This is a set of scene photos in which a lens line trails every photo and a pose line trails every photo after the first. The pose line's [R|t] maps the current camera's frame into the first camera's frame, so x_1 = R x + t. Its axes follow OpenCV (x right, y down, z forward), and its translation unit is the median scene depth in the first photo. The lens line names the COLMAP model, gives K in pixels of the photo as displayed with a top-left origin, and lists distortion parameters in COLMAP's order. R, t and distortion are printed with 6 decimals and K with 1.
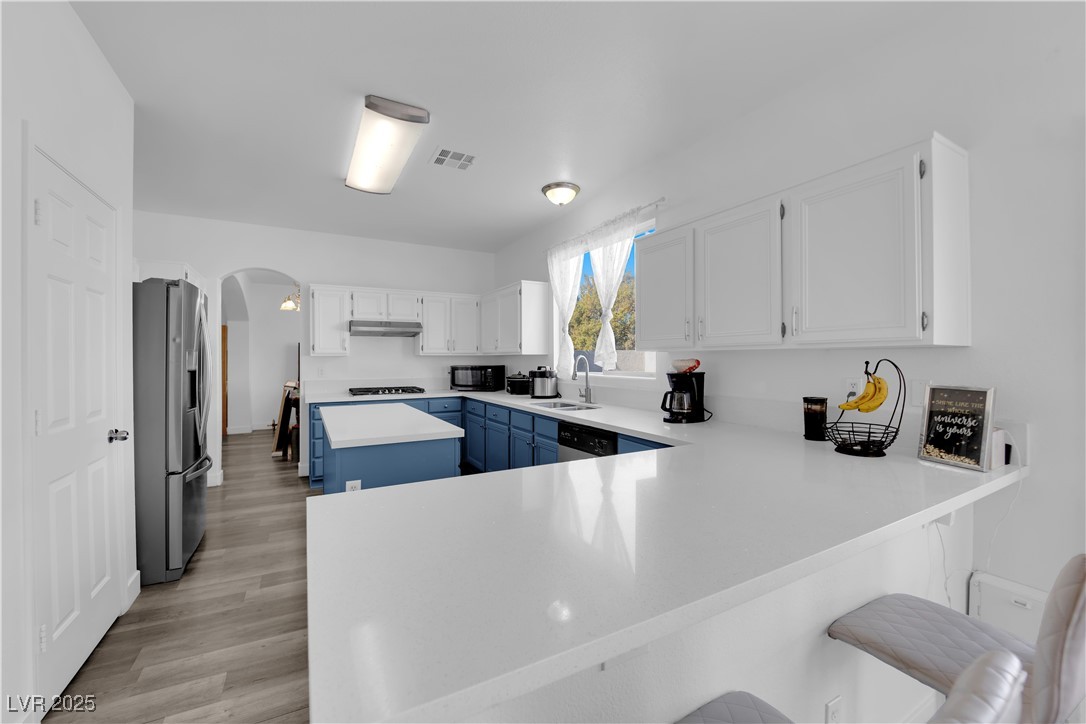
lens RADIAL K [[435.8, 0, 542.6], [0, 435.8, 360.3], [0, 0, 1]] dist [-0.012533, -0.002891]
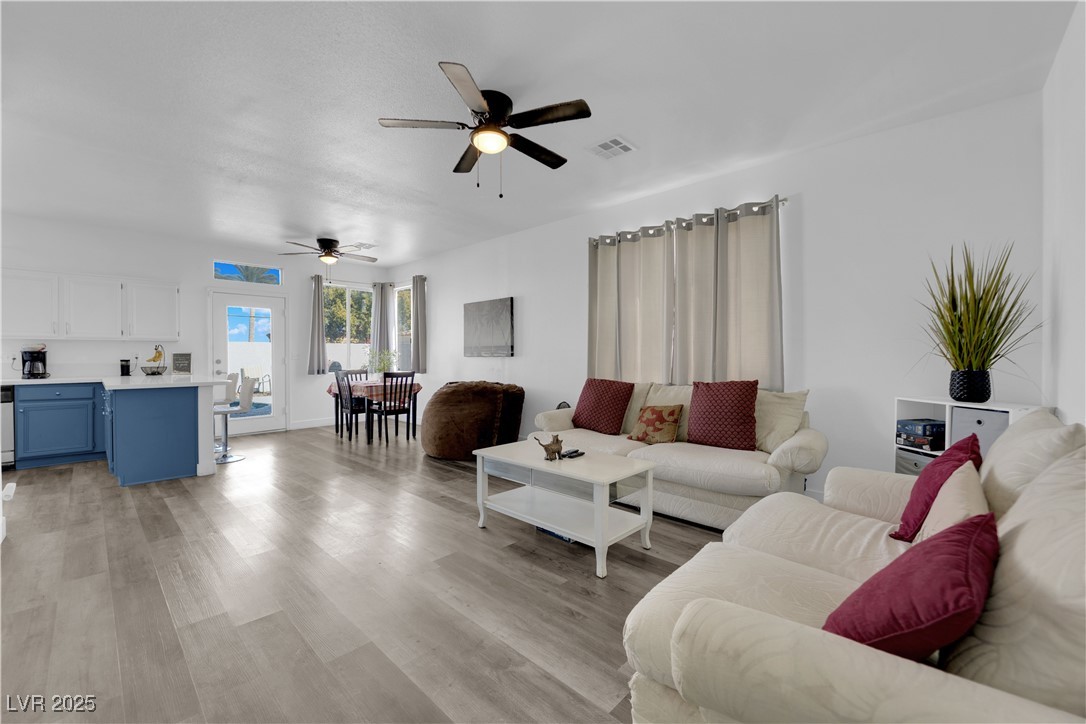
lens RADIAL K [[435.8, 0, 541.5], [0, 435.8, 357.8], [0, 0, 1]] dist [-0.012533, -0.002891]
pose [[-0.313517, -0.001916, 0.949581, -1.361751], [0.009124, 0.999946, 0.005030, 0.045508], [-0.949539, 0.010241, -0.313483, -0.288823]]
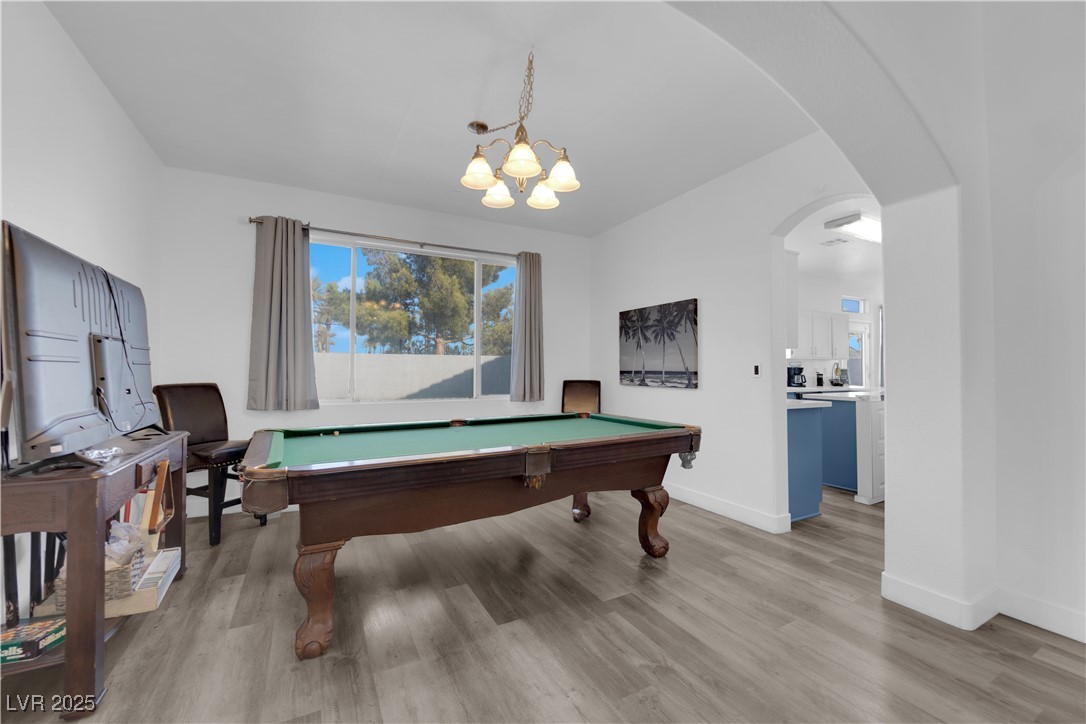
lens RADIAL K [[435.8, 0, 549.5], [0, 435.8, 361.9], [0, 0, 1]] dist [-0.012533, -0.002891]
pose [[-0.012176, 0.010758, 0.999868, -0.911676], [0.006116, 0.999924, -0.010684, -0.001390], [-0.999907, 0.005985, -0.012241, -0.318490]]
